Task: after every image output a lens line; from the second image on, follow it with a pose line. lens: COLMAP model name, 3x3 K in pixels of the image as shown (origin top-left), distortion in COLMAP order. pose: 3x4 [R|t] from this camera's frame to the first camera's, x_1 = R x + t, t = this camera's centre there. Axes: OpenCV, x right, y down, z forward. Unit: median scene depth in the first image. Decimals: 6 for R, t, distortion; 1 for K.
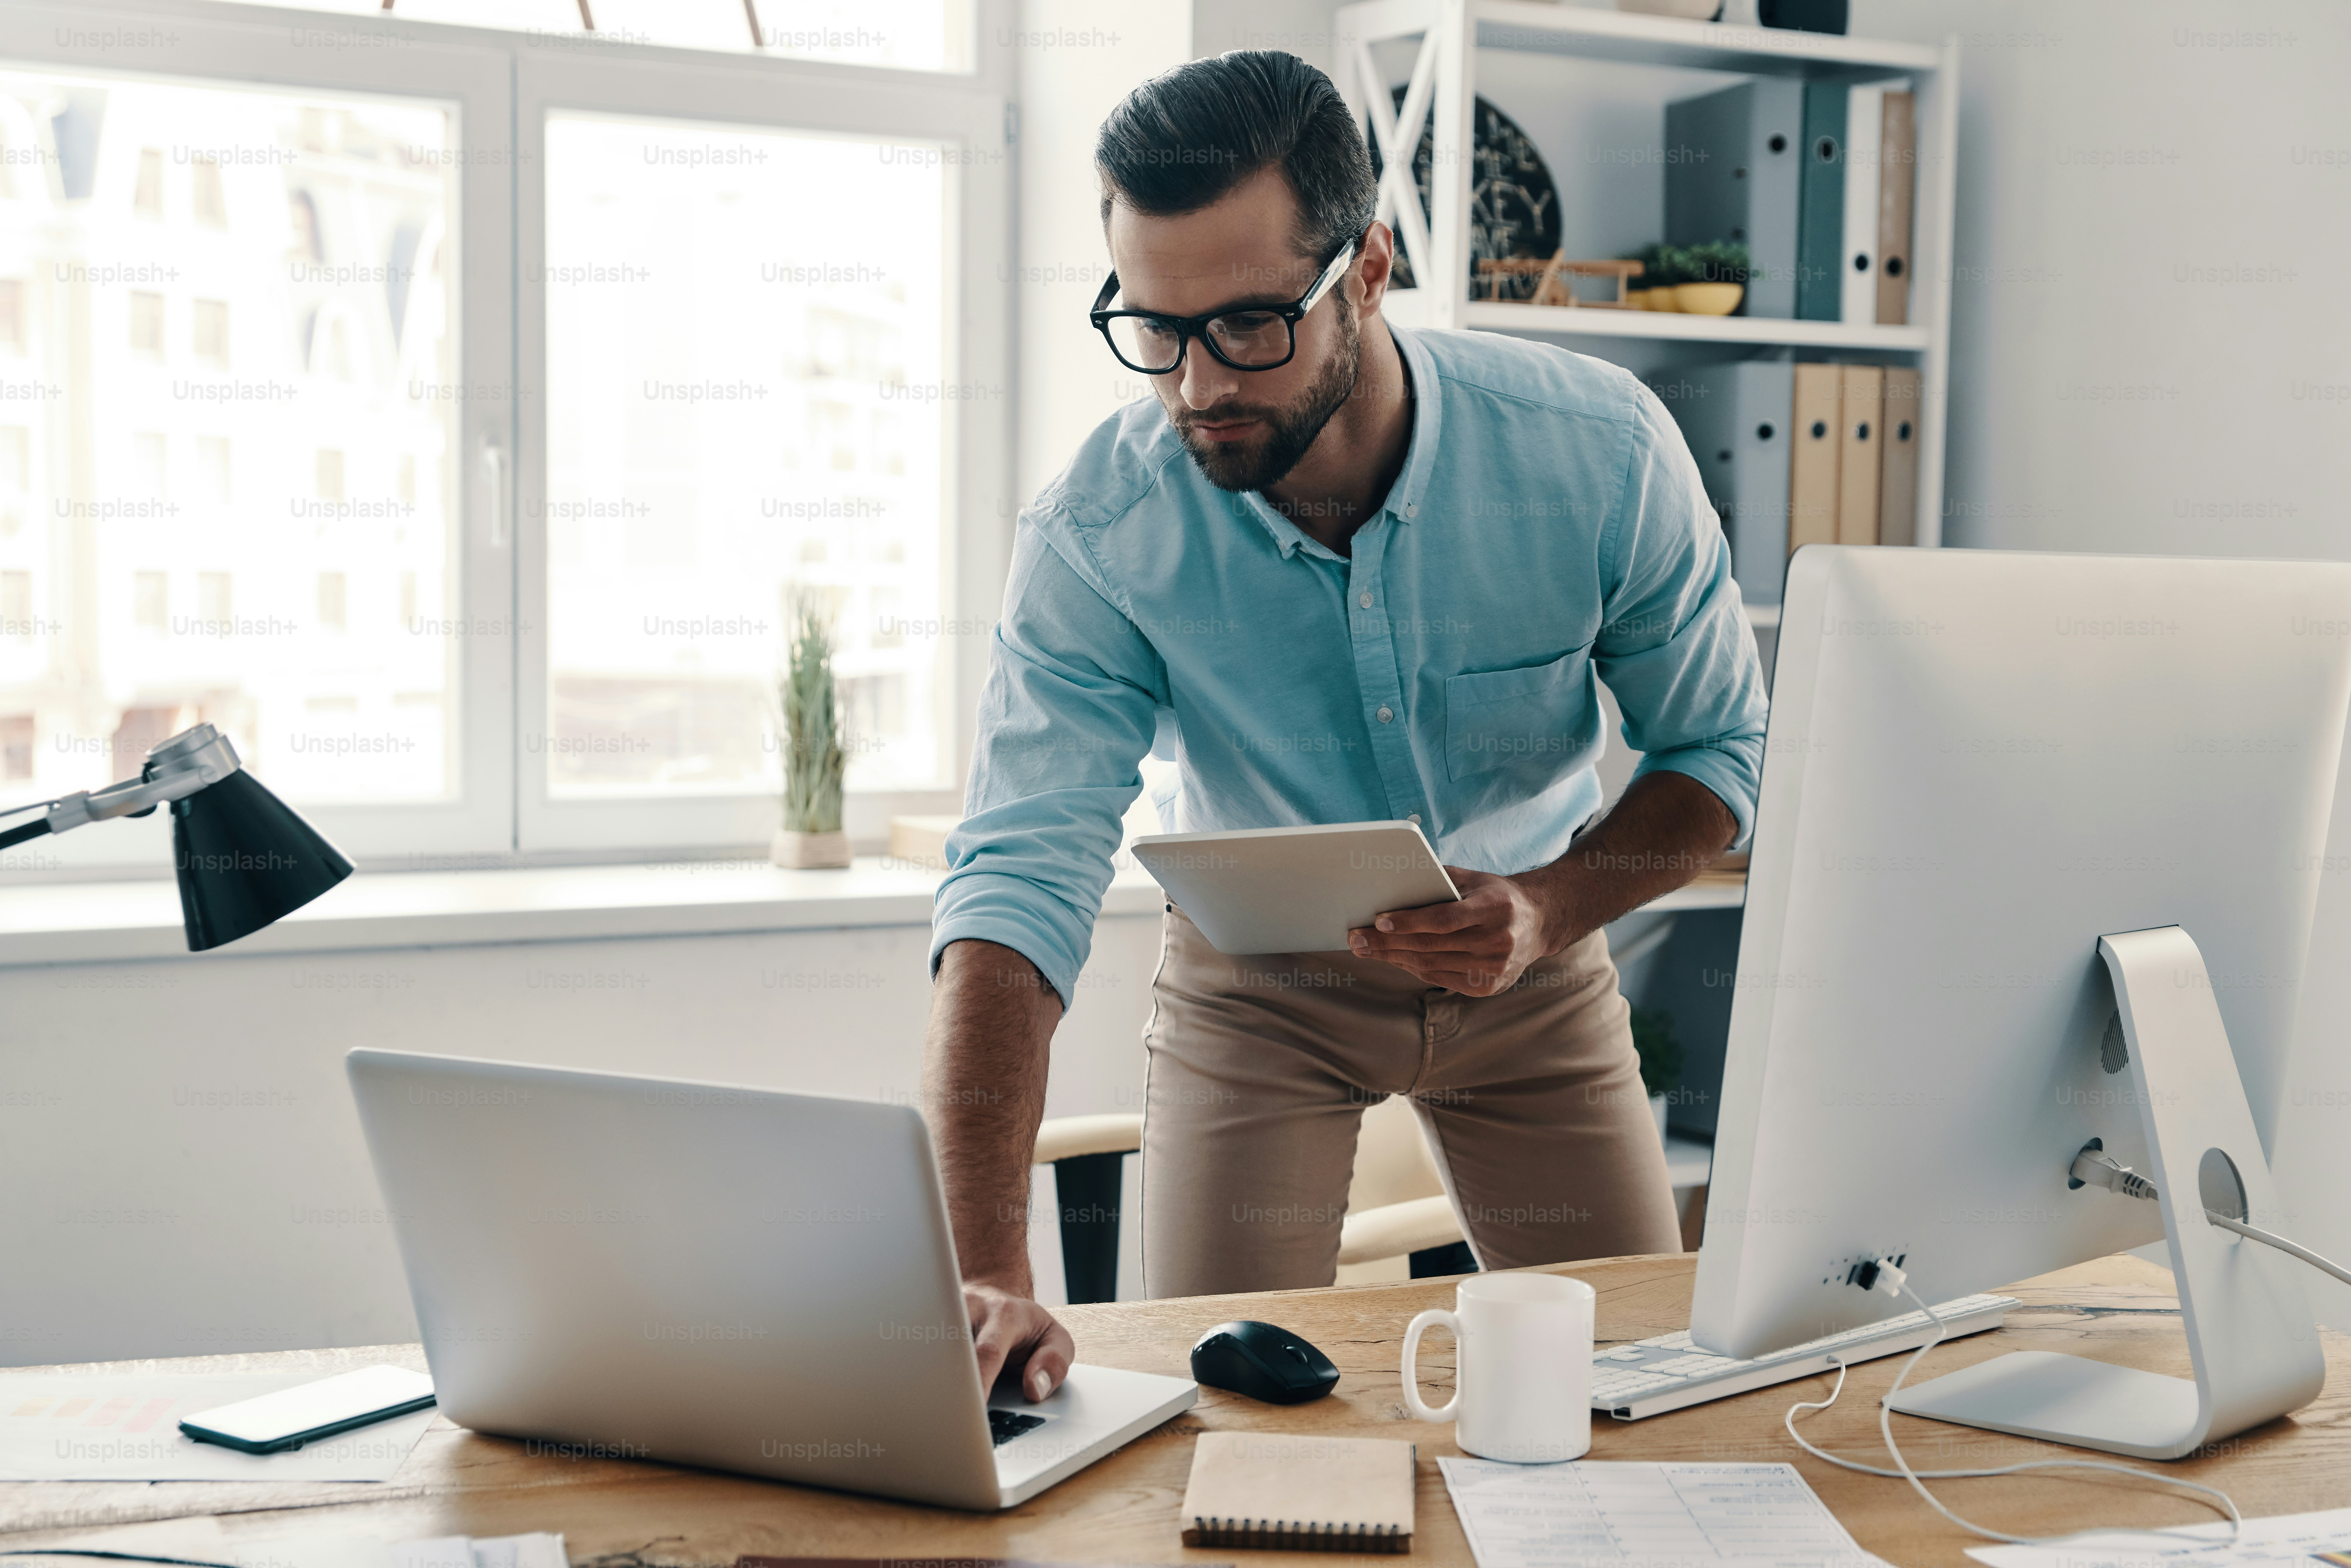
lens RADIAL K [[3090.0, 0, 1190.6], [0, 3090.0, 777.3], [0, 0, 1]] dist [0.052081, 0.000000]
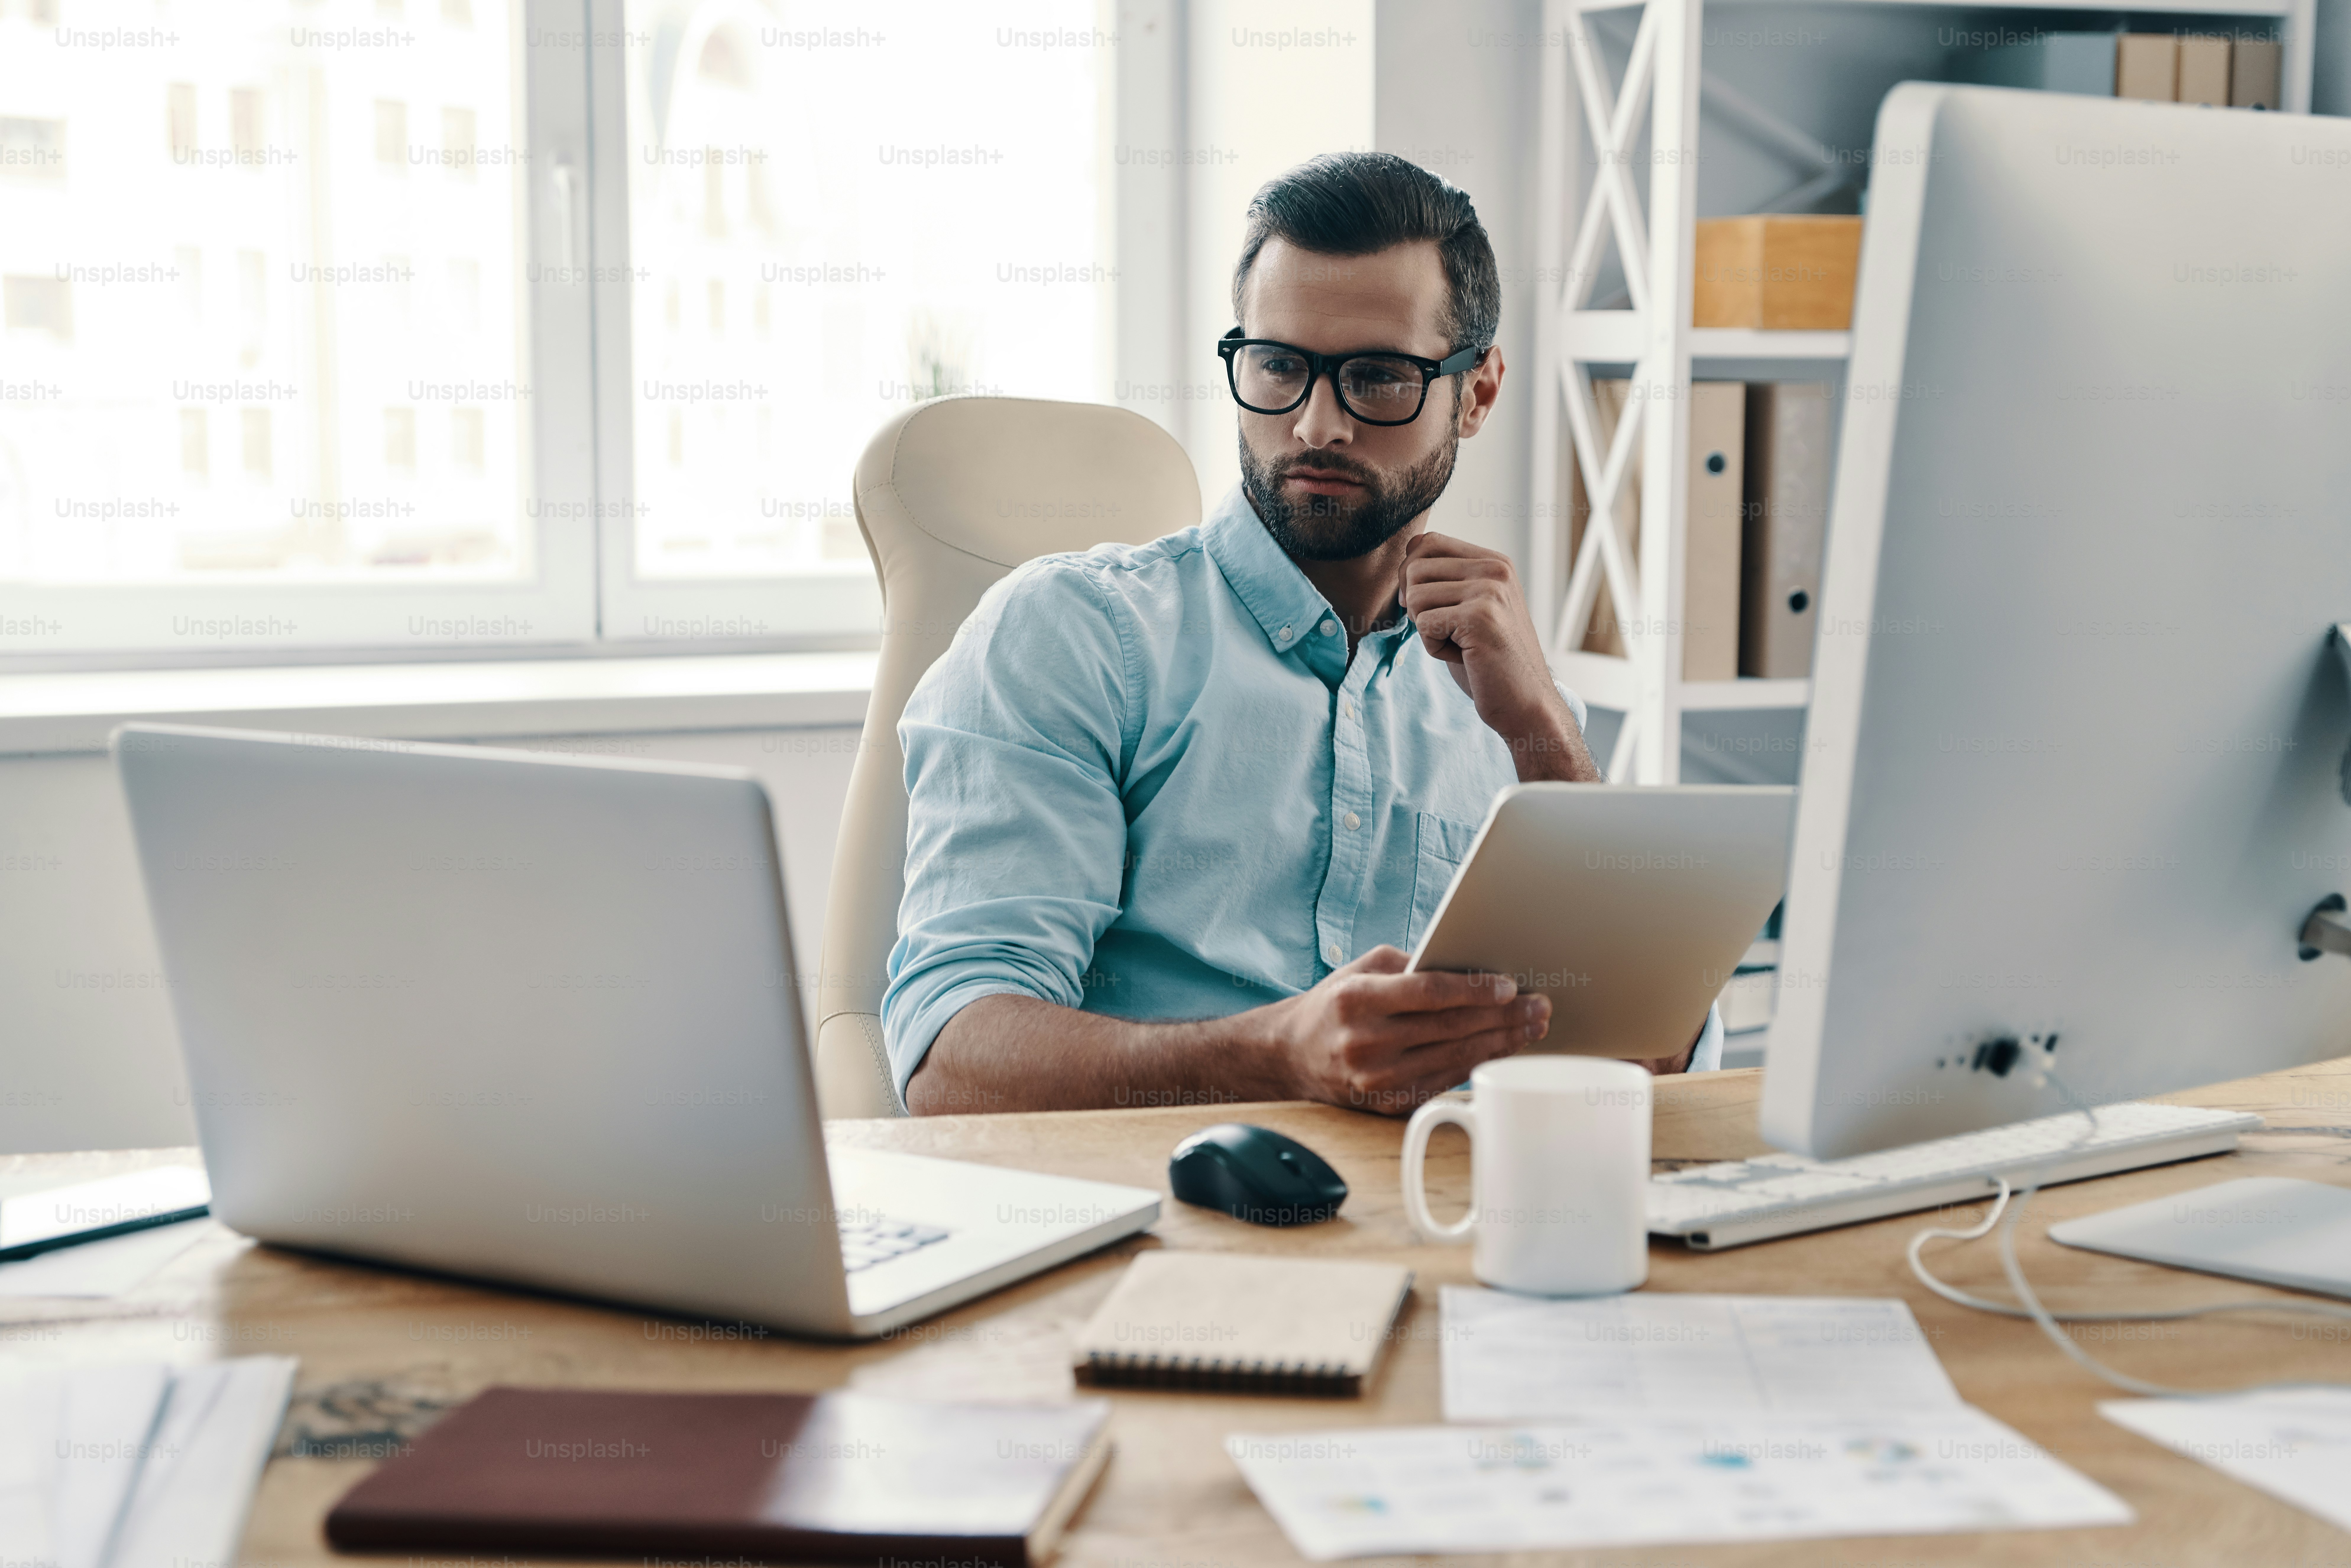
lens RADIAL K [[3466.5, 0, 1181.2], [0, 3466.5, 802.0], [0, 0, 1]] dist [0.083647, 0.000000]
pose [[0.995527, -0.000764, -0.094477, 0.089292], [0.005892, 0.998523, 0.054008, 0.044890], [0.094296, -0.054323, 0.994061, 0.116144]]
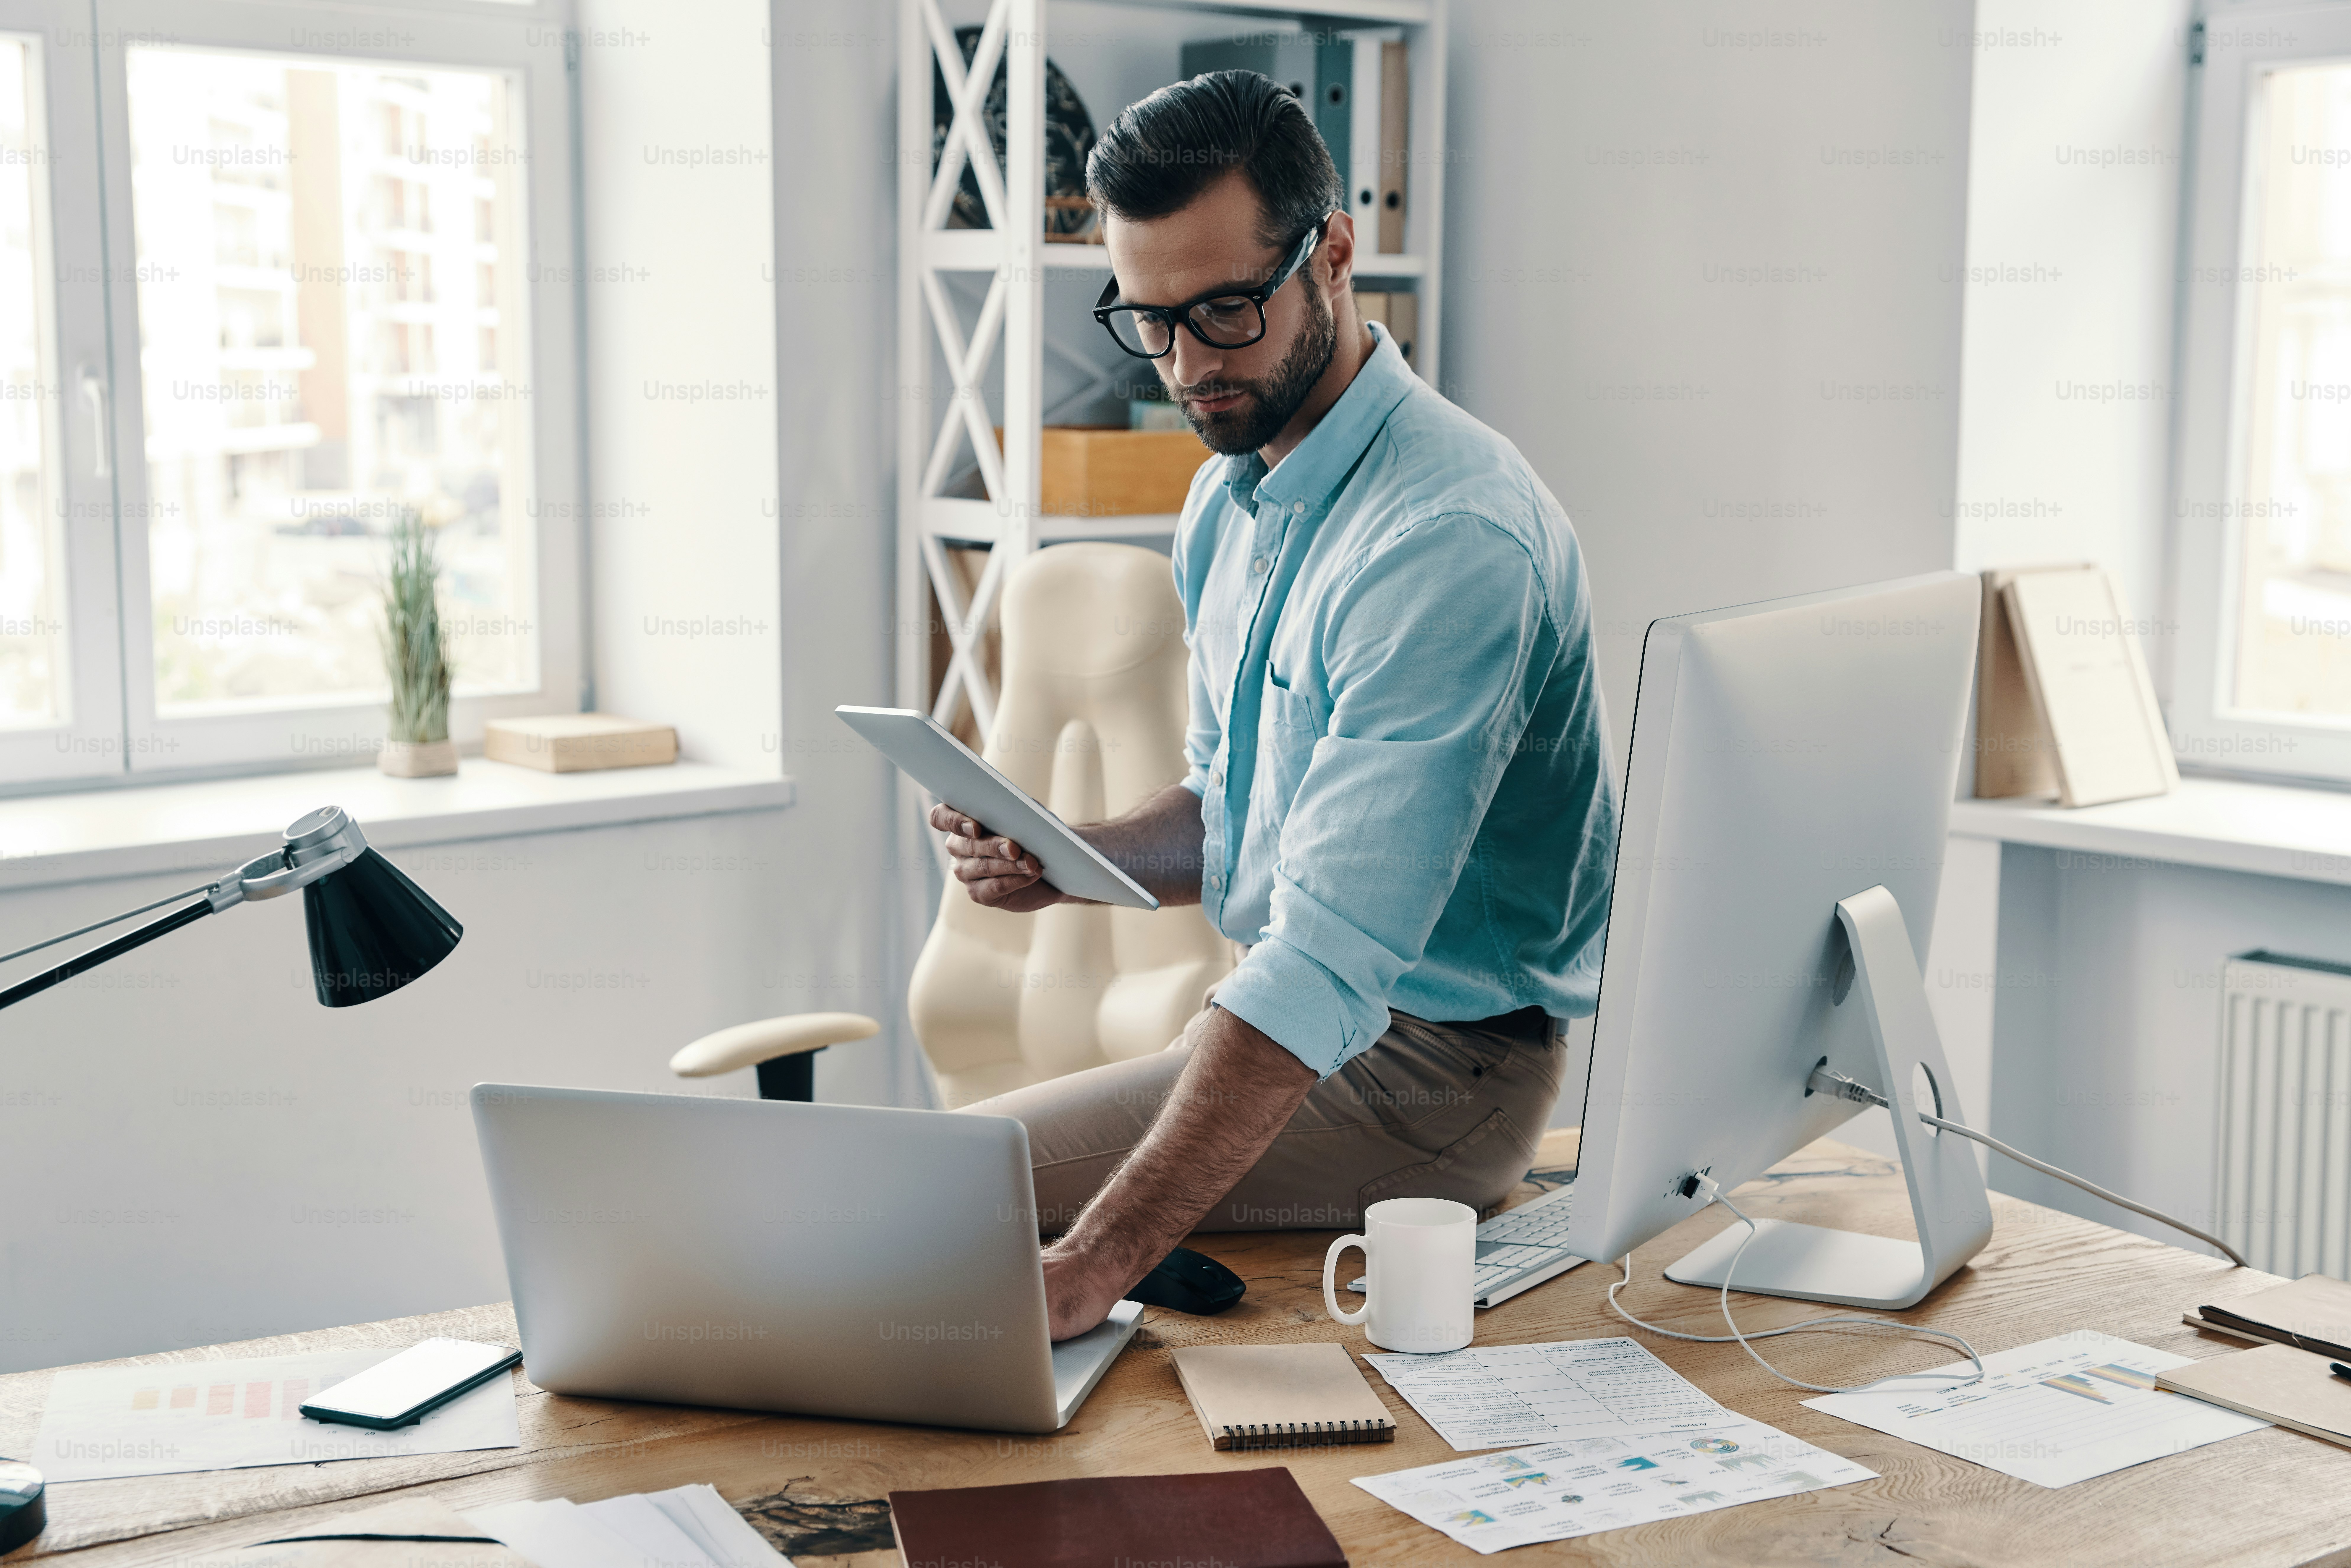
lens RADIAL K [[2995.9, 0, 1176.6], [0, 2995.9, 769.8], [0, 0, 1]] dist [0.037779, 0.000000]
pose [[0.977141, -0.035444, 0.209617, -0.215598], [0.022148, 0.997610, 0.065444, -0.085276], [-0.211435, -0.059306, 0.975591, -0.126658]]
